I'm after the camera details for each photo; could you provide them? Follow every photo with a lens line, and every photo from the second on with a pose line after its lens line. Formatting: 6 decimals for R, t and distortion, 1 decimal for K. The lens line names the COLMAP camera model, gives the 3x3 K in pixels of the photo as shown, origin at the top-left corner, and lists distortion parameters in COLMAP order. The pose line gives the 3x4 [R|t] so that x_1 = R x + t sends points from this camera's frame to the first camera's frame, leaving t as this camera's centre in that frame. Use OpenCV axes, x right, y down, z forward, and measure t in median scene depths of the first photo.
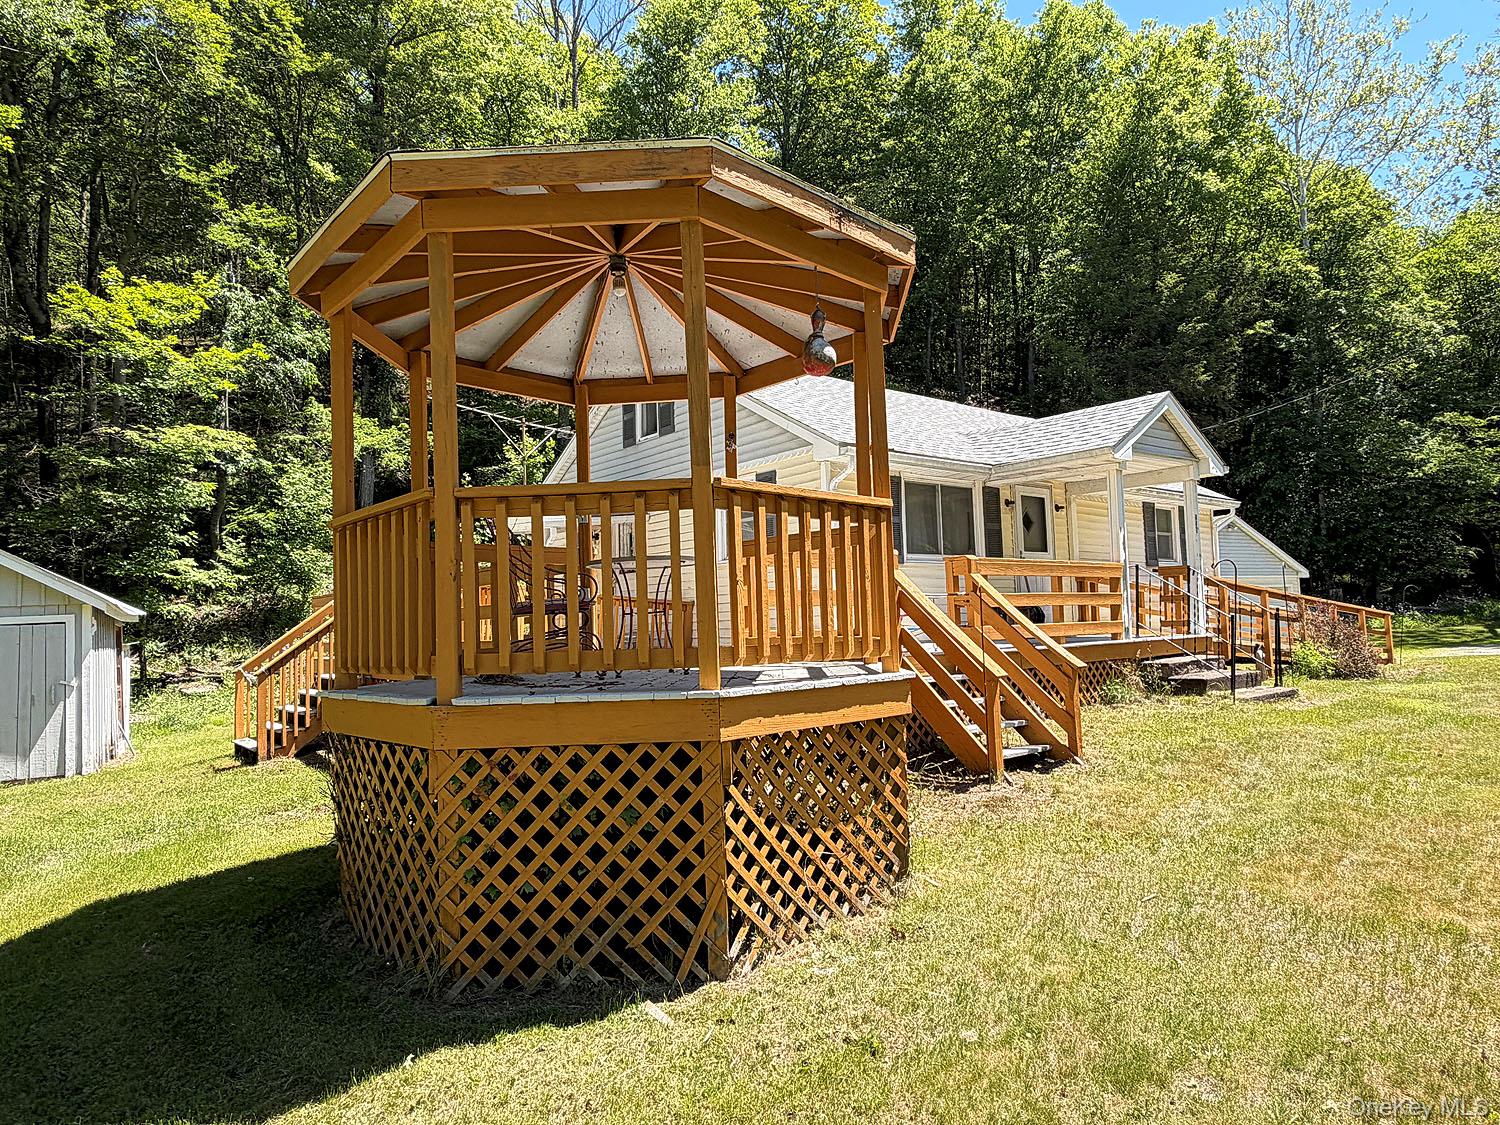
lens RADIAL K [[914.6, 0, 739.4], [0, 914.6, 564.2], [0, 0, 1]] dist [-0.002395, 0.005521]
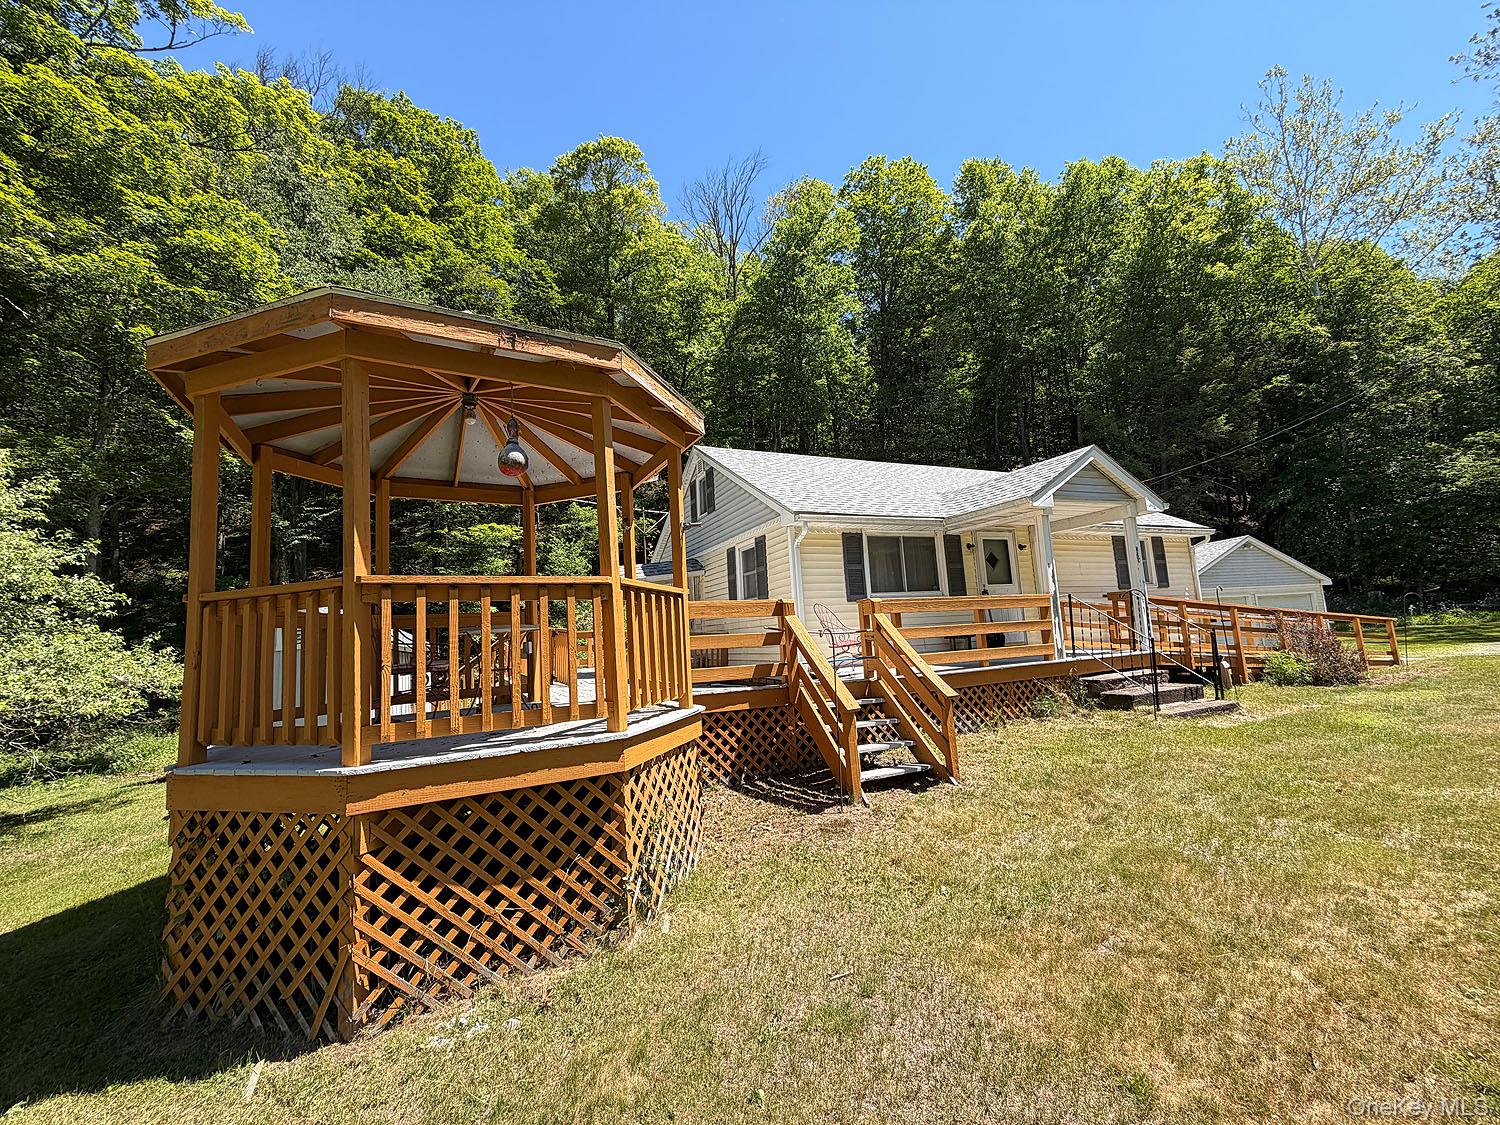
lens RADIAL K [[595.9, 0, 755.8], [0, 595.9, 561.5], [0, 0, 1]] dist [-0.002172, 0.000923]
pose [[0.964716, -0.054275, -0.257639, 0.226860], [0.042975, 0.997859, -0.049297, -0.019507], [0.259763, 0.036485, 0.964983, 0.145618]]
